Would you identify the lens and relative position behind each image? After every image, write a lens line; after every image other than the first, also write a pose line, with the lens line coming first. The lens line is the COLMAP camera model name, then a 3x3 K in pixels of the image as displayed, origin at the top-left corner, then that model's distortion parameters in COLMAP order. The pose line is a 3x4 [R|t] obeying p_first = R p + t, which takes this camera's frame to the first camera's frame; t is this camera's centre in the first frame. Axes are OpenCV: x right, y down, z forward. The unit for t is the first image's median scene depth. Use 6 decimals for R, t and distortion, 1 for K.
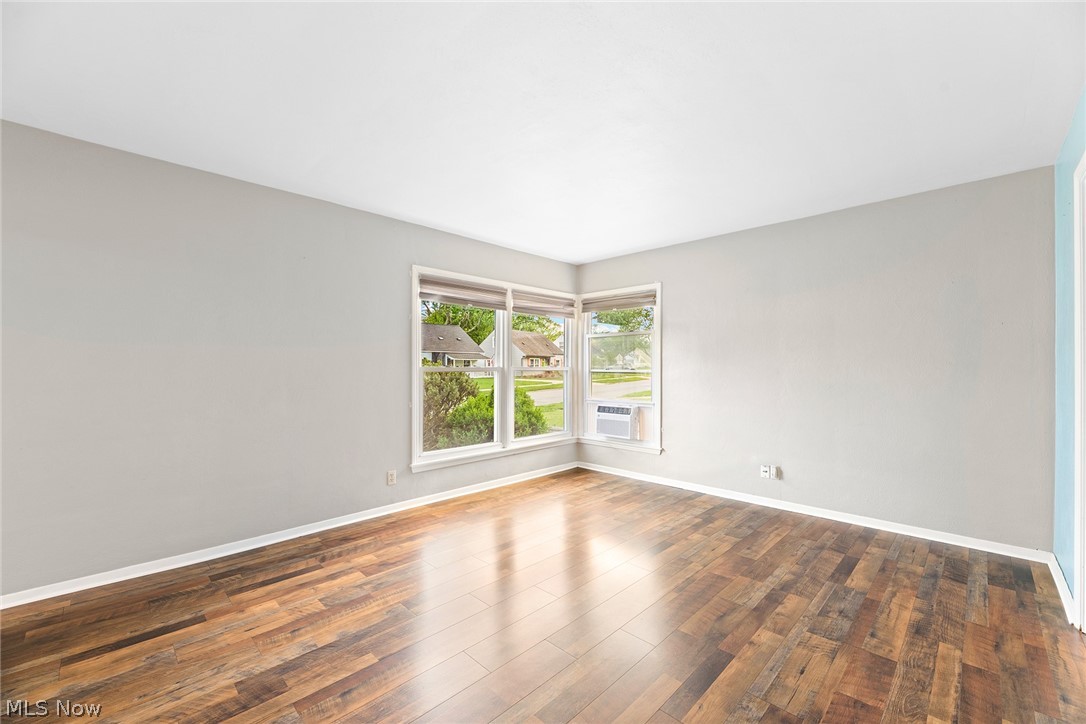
lens RADIAL K [[438.5, 0, 557.8], [0, 438.5, 366.3], [0, 0, 1]] dist [0.001581, -0.000639]
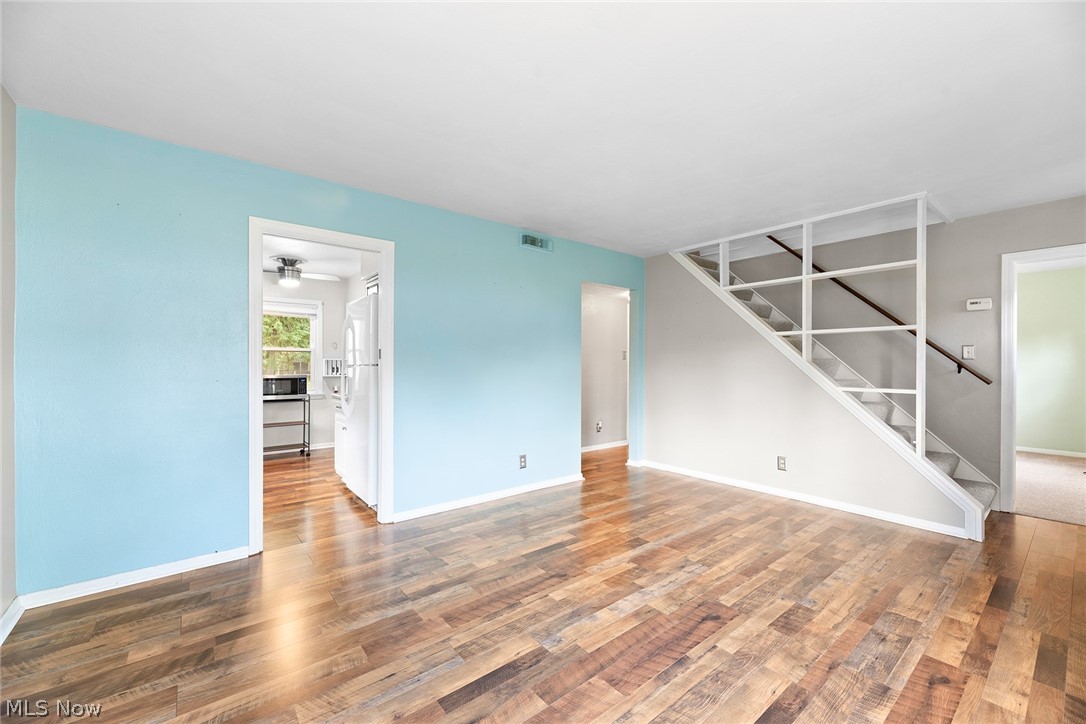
lens RADIAL K [[438.5, 0, 545.6], [0, 438.5, 362.8], [0, 0, 1]] dist [0.001581, -0.000639]
pose [[-0.989962, -0.000052, 0.141334, 0.060958], [-0.000671, 0.999990, -0.004329, 0.004374], [-0.141332, -0.004381, -0.989953, 1.411510]]
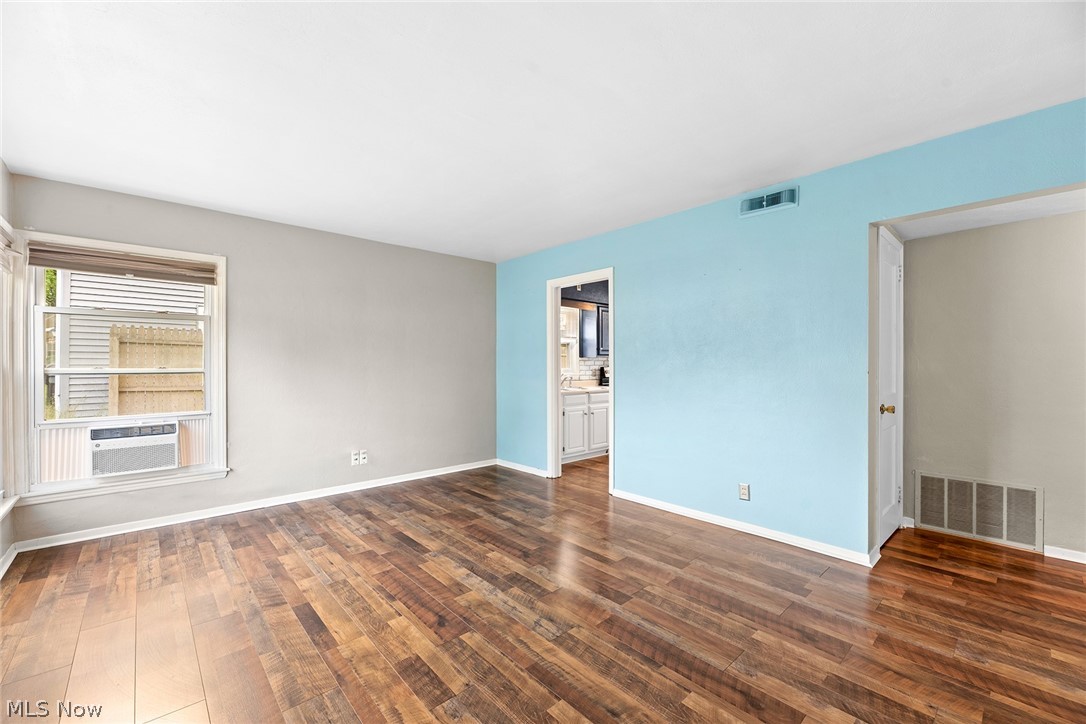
lens RADIAL K [[438.5, 0, 540.3], [0, 438.5, 361.7], [0, 0, 1]] dist [0.001581, -0.000639]
pose [[0.082882, 0.006265, 0.996540, -0.720433], [-0.002773, 0.999978, -0.006056, -0.001164], [-0.996555, -0.002262, 0.082898, 0.541671]]
